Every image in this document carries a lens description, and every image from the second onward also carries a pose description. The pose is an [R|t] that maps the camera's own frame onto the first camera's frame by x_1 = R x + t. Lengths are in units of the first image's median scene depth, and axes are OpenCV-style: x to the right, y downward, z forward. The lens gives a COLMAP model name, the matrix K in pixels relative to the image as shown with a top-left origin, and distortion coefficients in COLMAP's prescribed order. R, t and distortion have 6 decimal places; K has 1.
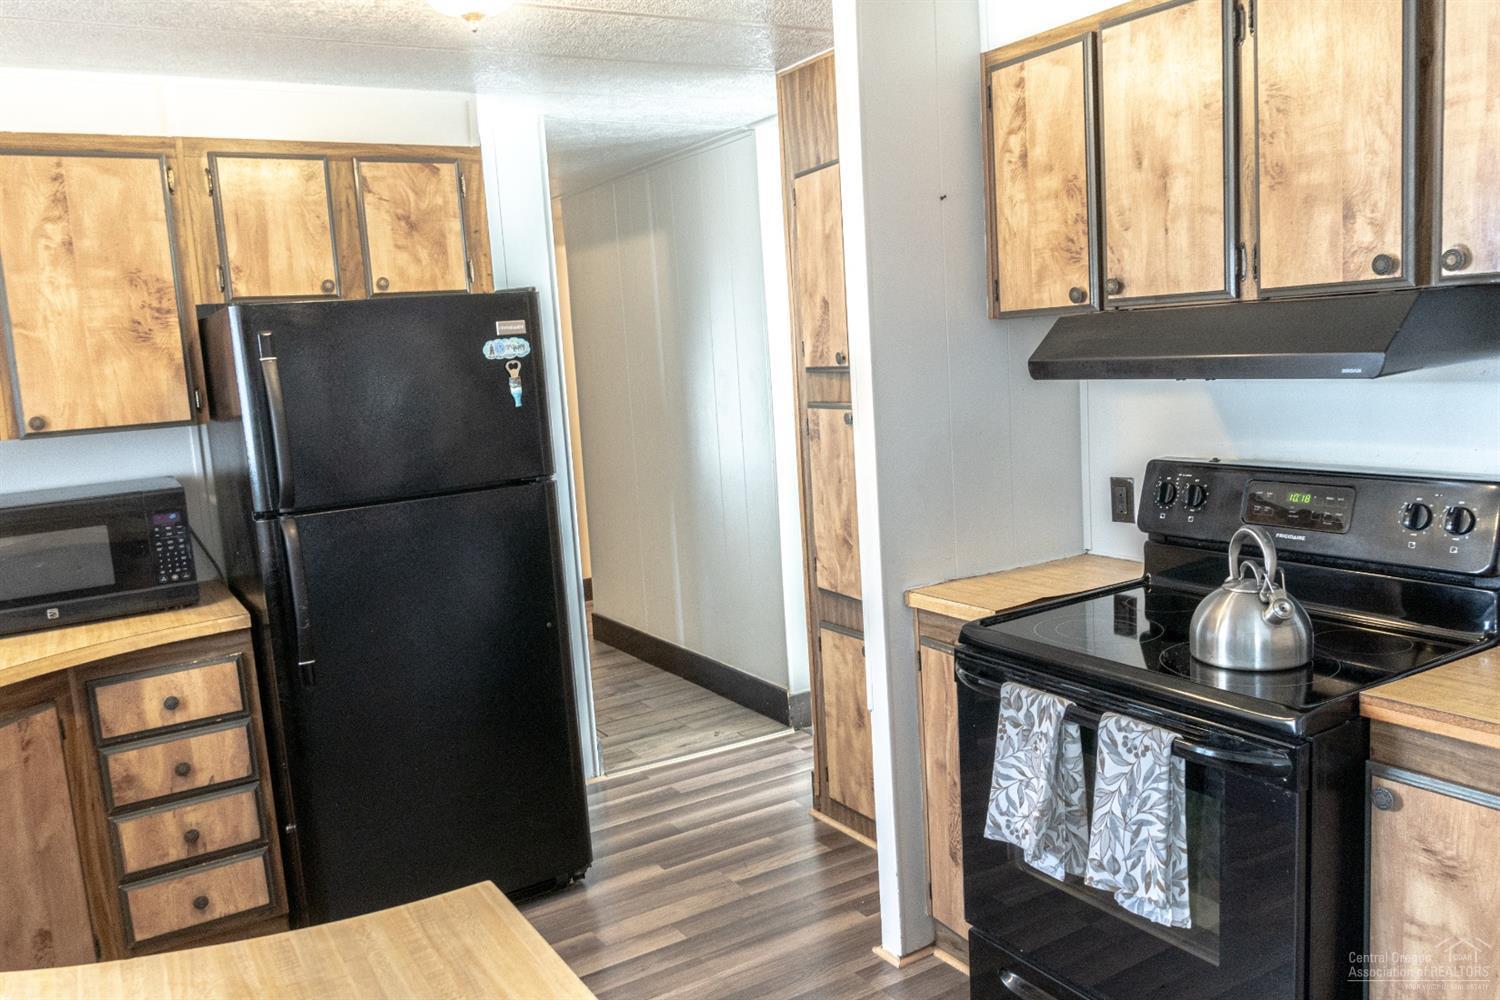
lens RADIAL K [[1155.9, 0, 750.7], [0, 1155.9, 502.1], [0, 0, 1]] dist [-0.011752, -0.001582]
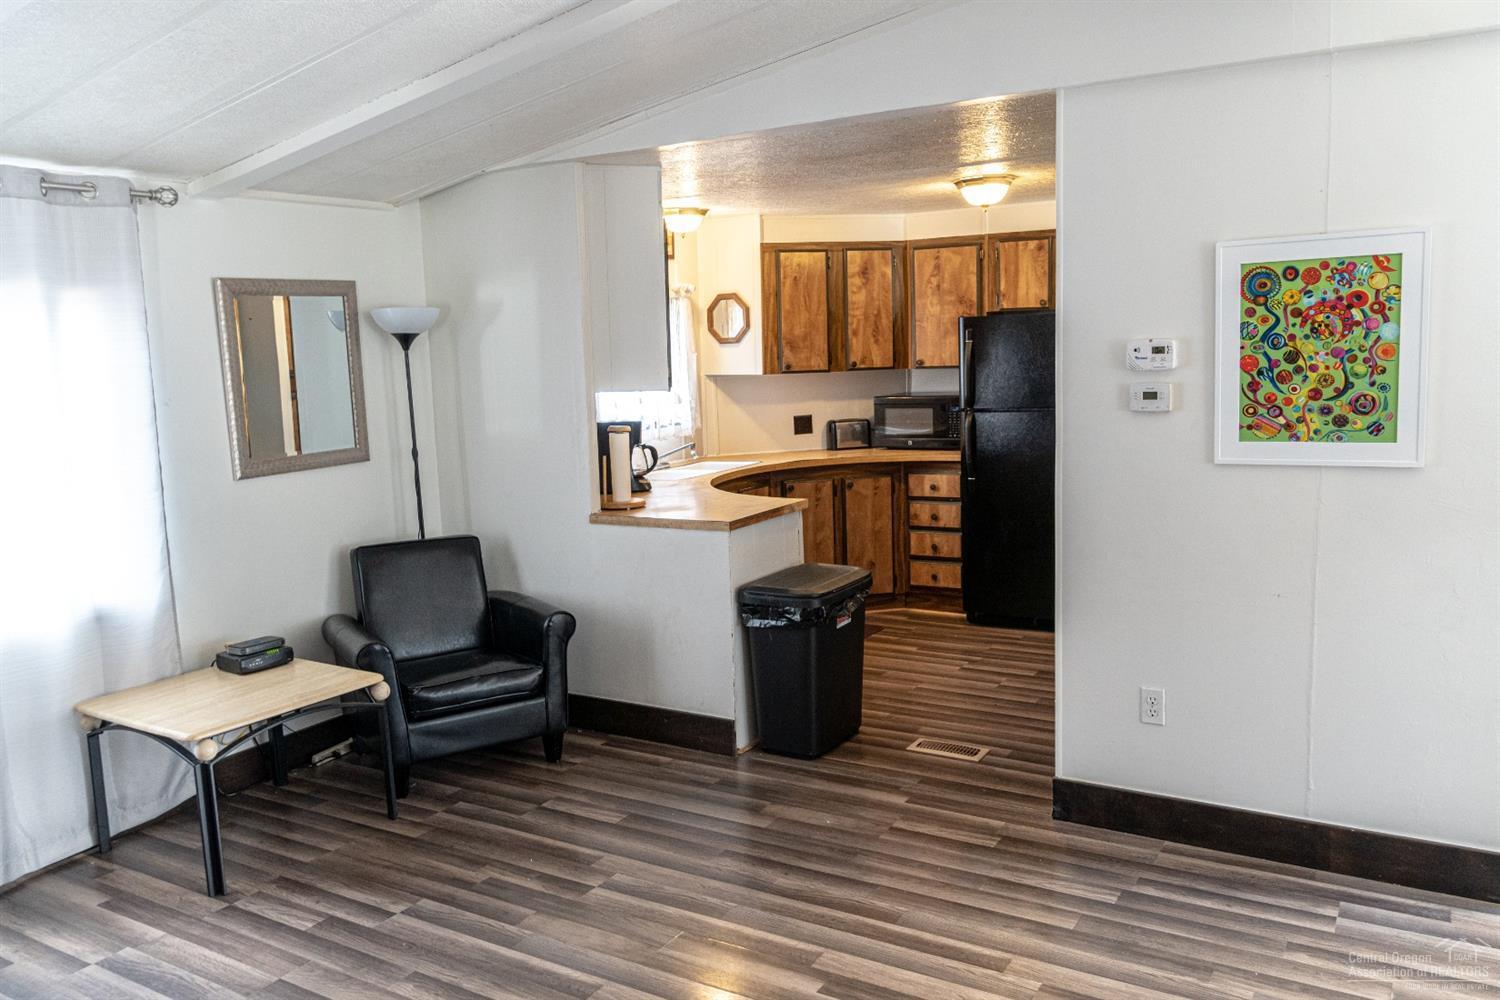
lens RADIAL K [[1155.9, 0, 750.8], [0, 1155.9, 500.0], [0, 0, 1]] dist [-0.011752, -0.001582]
pose [[0.453736, 0.168395, -0.875081, 1.345039], [-0.116974, 0.984742, 0.128845, -0.055607], [0.883426, 0.043900, 0.466510, -0.400114]]
